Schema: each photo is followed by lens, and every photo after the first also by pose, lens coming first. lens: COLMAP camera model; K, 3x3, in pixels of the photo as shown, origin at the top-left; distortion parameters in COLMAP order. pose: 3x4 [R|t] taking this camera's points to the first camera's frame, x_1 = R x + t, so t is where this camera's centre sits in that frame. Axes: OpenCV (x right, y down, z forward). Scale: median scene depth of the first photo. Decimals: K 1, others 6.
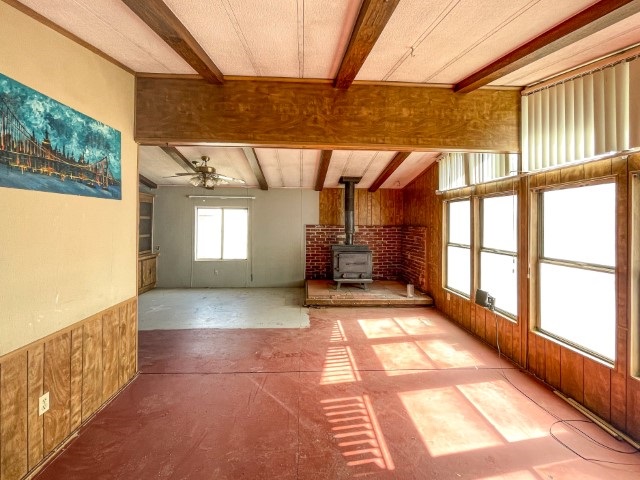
lens RADIAL K [[272.2, 0, 318.5], [0, 272.2, 224.0], [0, 0, 1]] dist [-0.000485, -0.000386]
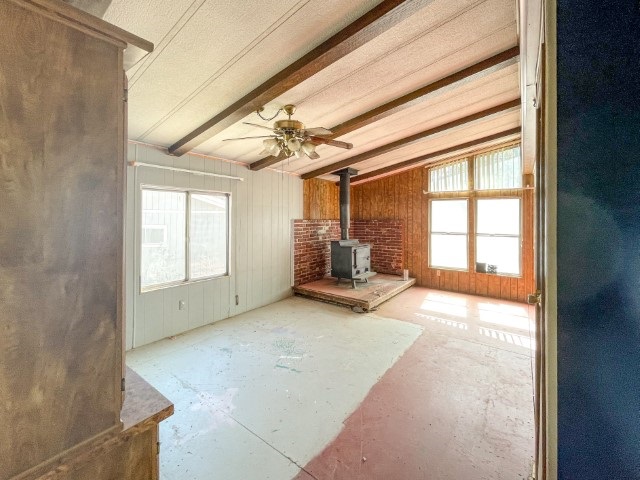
lens RADIAL K [[272.2, 0, 318.5], [0, 272.2, 224.0], [0, 0, 1]] dist [-0.000485, -0.000386]
pose [[0.639681, -0.023532, 0.768280, -1.224350], [0.004323, 0.999626, 0.027019, -0.009624], [-0.768628, -0.013962, 0.639543, 0.837254]]
